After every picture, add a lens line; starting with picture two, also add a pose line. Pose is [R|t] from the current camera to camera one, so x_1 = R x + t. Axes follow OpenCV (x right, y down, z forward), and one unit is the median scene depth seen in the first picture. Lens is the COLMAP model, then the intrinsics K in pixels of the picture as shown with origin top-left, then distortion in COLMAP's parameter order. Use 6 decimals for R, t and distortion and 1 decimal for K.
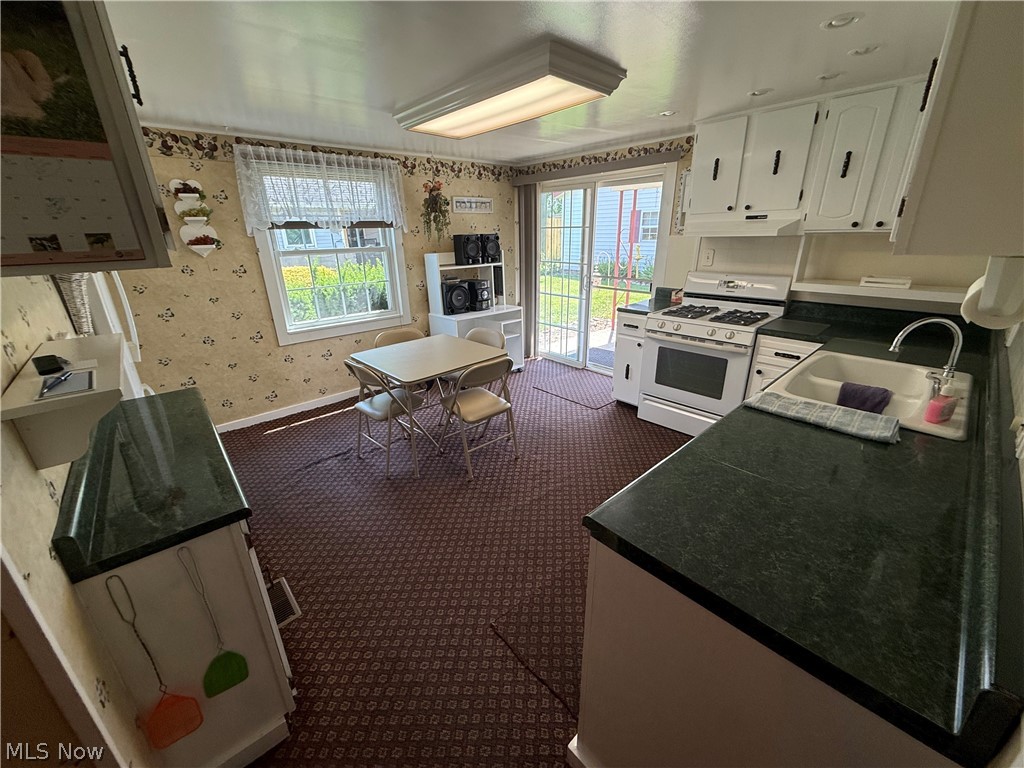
lens RADIAL K [[410.8, 0, 507.0], [0, 410.8, 380.1], [0, 0, 1]] dist [-0.001086, 0.000201]
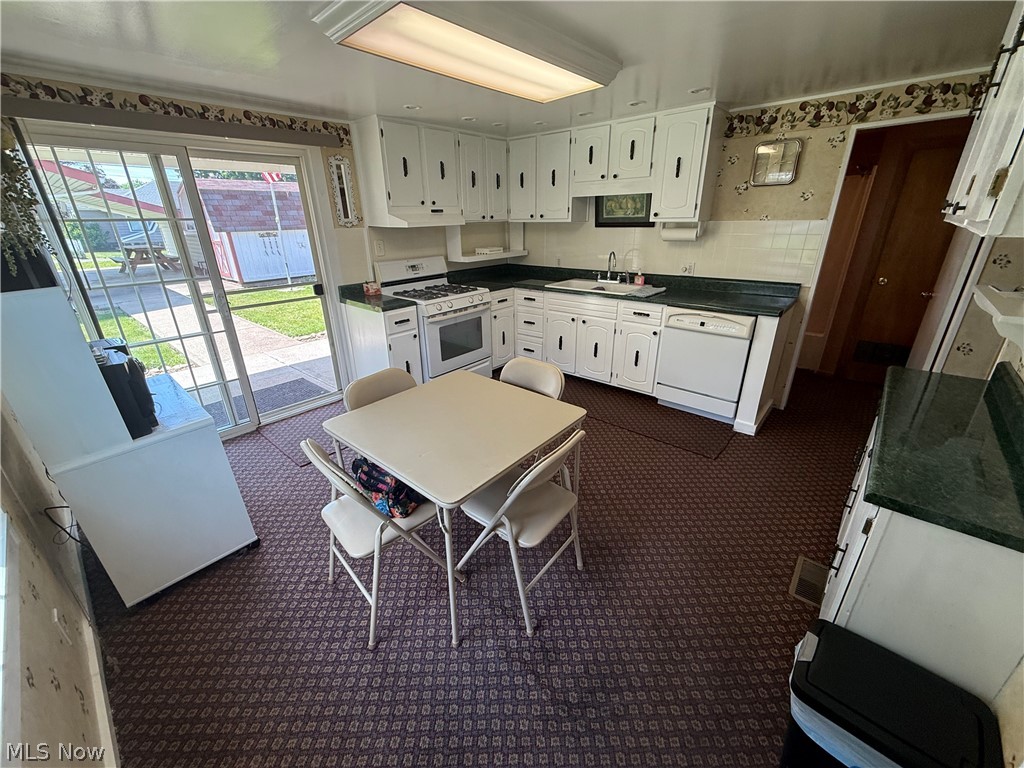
lens RADIAL K [[410.8, 0, 514.6], [0, 410.8, 380.6], [0, 0, 1]] dist [-0.001086, 0.000201]
pose [[-0.127944, -0.351418, 0.927435, -0.738403], [0.356423, 0.856356, 0.373655, -0.306742], [-0.925523, 0.378366, 0.015688, 0.874066]]
